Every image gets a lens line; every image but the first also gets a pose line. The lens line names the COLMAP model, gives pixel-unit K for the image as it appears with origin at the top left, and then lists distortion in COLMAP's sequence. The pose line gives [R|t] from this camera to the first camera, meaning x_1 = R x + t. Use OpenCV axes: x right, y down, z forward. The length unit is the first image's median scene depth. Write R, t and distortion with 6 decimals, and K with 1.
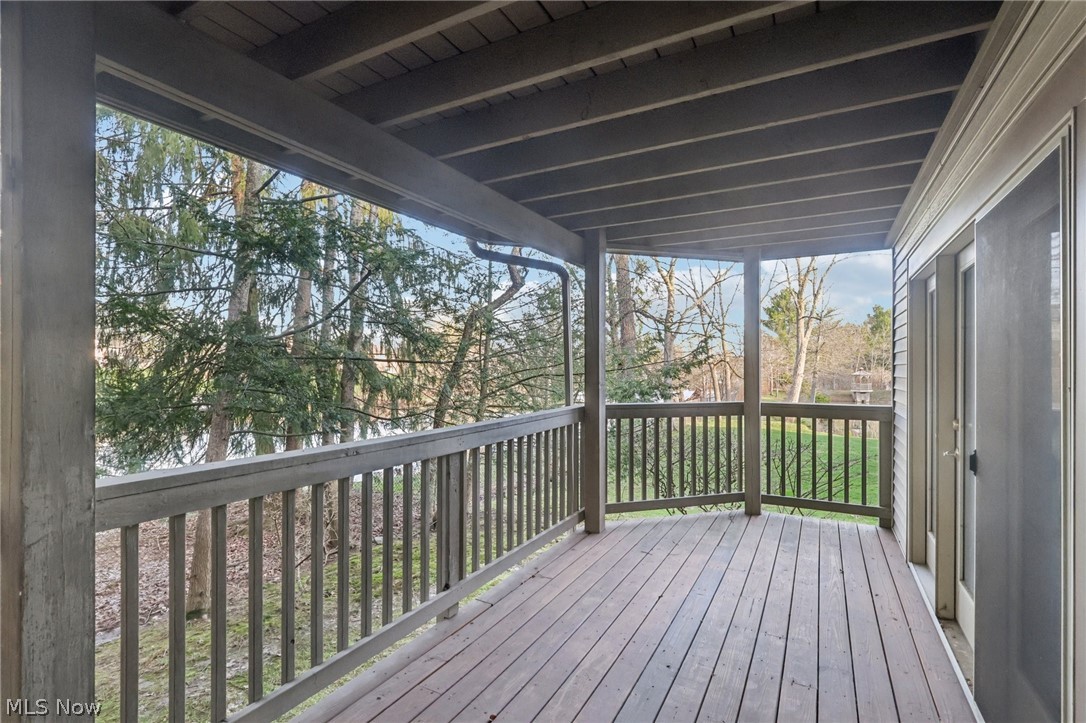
lens RADIAL K [[506.4, 0, 542.1], [0, 506.4, 368.5], [0, 0, 1]] dist [-0.003318, -0.000401]
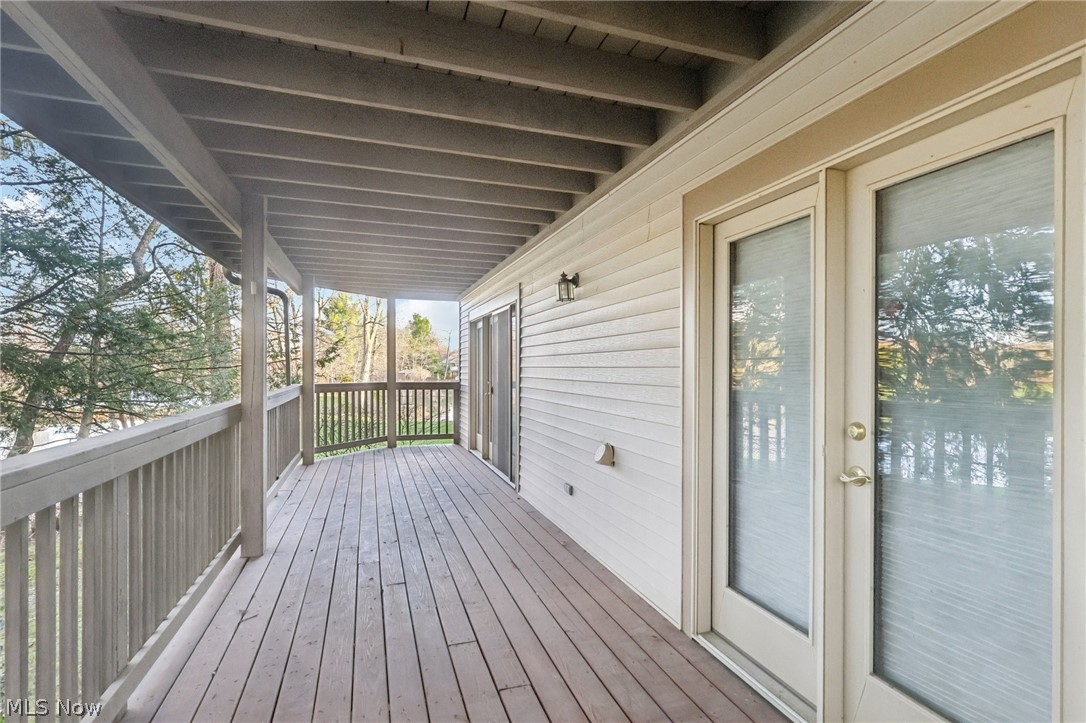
lens RADIAL K [[506.4, 0, 543.5], [0, 506.4, 366.2], [0, 0, 1]] dist [-0.003318, -0.000401]
pose [[0.672751, 0.002878, 0.739864, -0.506332], [-0.000593, 0.999994, -0.003351, 0.018320], [-0.739869, 0.001816, 0.672749, -0.530461]]
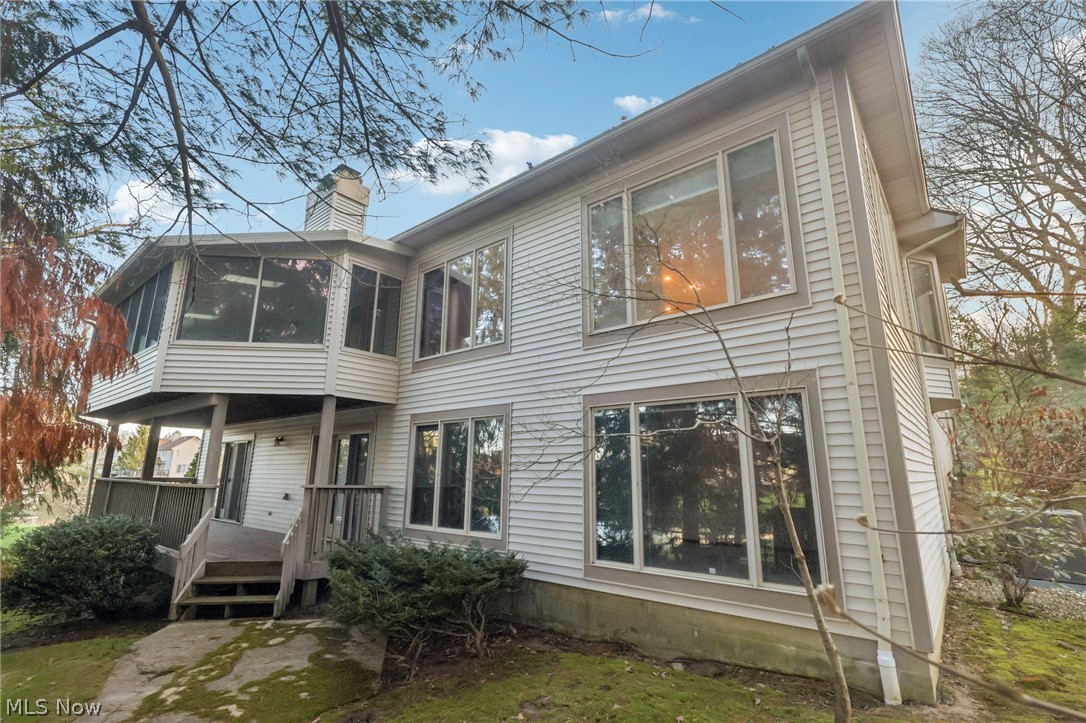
lens RADIAL K [[506.4, 0, 544.5], [0, 506.4, 358.8], [0, 0, 1]] dist [-0.003318, -0.000401]
pose [[0.188214, 0.228028, 0.955290, -2.048816], [-0.008755, 0.973024, -0.230537, 0.051842], [-0.982089, 0.035027, 0.185133, -1.730220]]
